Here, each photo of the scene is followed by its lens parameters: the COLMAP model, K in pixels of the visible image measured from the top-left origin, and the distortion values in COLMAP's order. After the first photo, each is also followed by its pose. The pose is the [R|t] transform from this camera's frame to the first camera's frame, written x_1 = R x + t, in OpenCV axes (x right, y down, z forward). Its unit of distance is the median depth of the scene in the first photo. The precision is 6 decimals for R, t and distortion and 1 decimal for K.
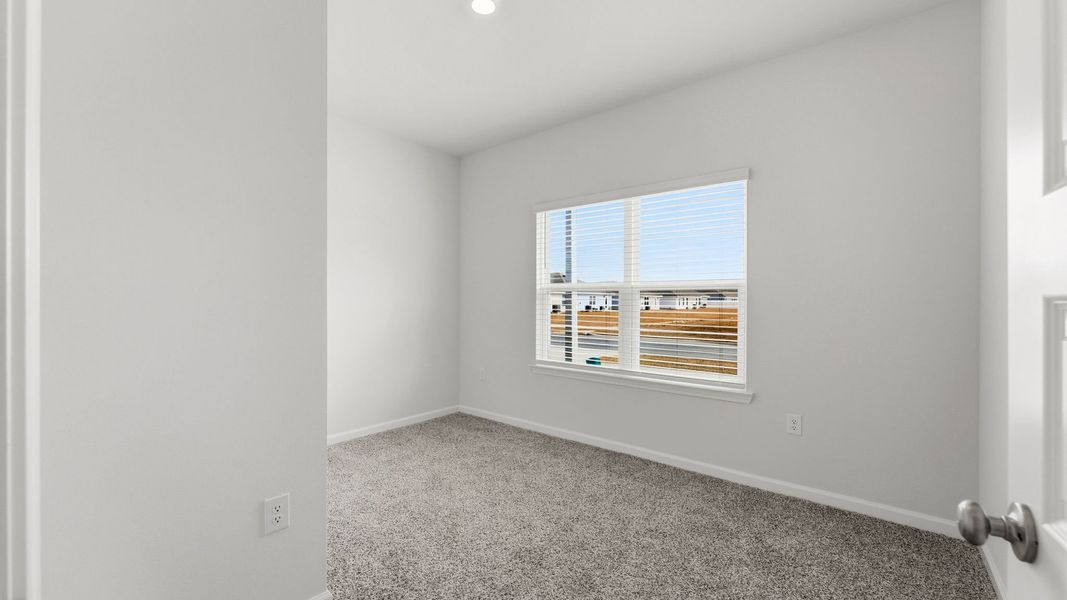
lens RADIAL K [[438.1, 0, 530.9], [0, 438.1, 297.9], [0, 0, 1]] dist [-0.000941, -0.000063]
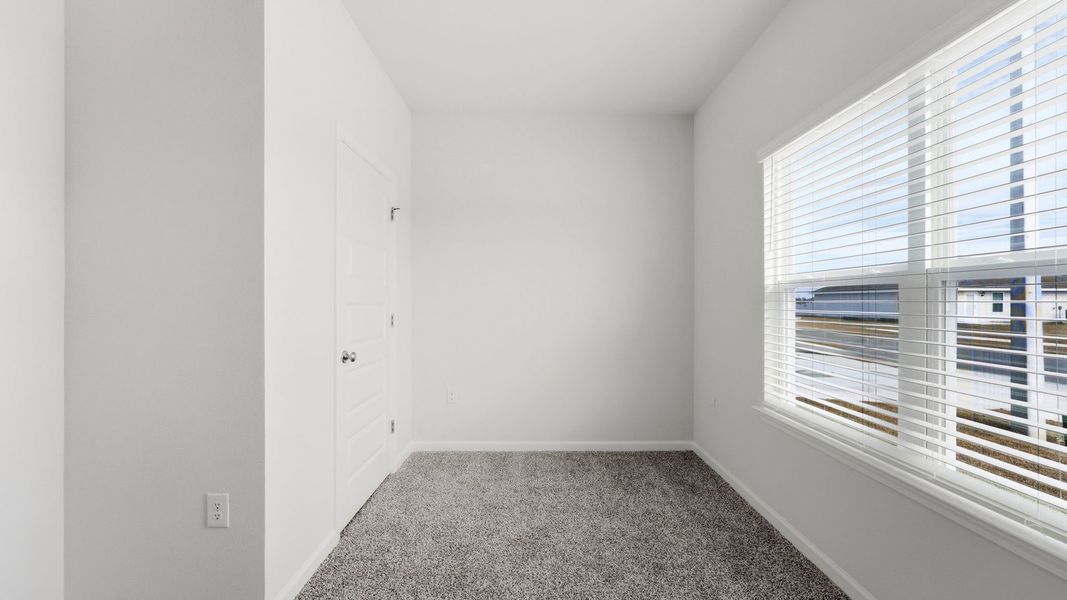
lens RADIAL K [[438.1, 0, 530.9], [0, 438.1, 297.9], [0, 0, 1]] dist [-0.000941, -0.000063]
pose [[0.650692, -0.012077, -0.759246, 0.266940], [0.006884, 0.999926, -0.010006, 0.003172], [0.759311, 0.001285, 0.650727, 0.345491]]
